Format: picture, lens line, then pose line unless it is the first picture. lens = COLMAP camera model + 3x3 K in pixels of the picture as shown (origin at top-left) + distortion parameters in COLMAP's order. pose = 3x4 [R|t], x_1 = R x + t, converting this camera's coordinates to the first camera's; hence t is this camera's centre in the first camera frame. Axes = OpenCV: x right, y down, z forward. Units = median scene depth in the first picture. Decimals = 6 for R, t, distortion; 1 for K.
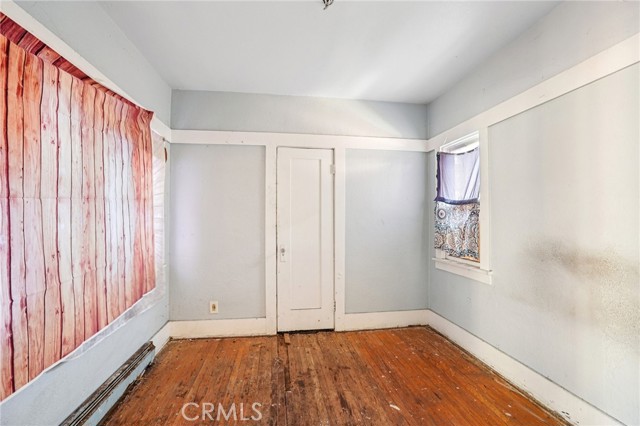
lens RADIAL K [[298.8, 0, 320.4], [0, 298.8, 207.5], [0, 0, 1]] dist [-0.071137, 0.030138]
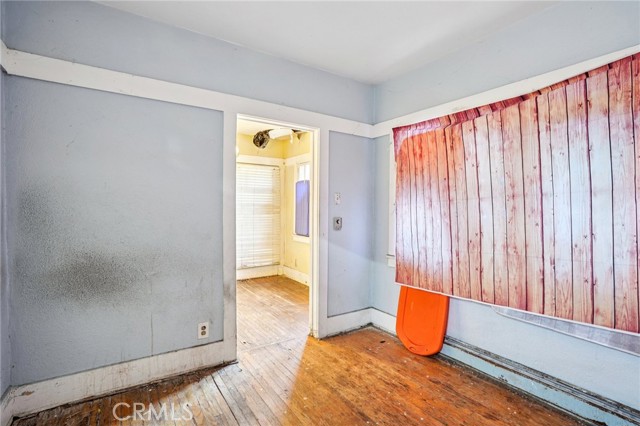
lens RADIAL K [[298.8, 0, 320.4], [0, 298.8, 207.5], [0, 0, 1]] dist [-0.071137, 0.030138]
pose [[-0.900915, -0.008828, -0.433907, 0.504793], [0.001984, 0.999699, -0.024459, 0.047087], [0.433992, -0.022896, -0.900626, 1.786925]]
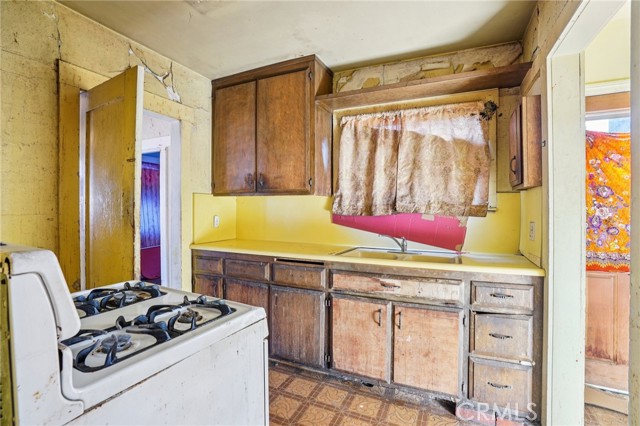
lens RADIAL K [[298.8, 0, 320.4], [0, 298.8, 207.5], [0, 0, 1]] dist [-0.071137, 0.030138]
pose [[0.846052, -0.001191, -0.533100, 2.642282], [0.016203, 0.999593, 0.023481, -0.022972], [0.532855, -0.028503, 0.845726, -1.234893]]
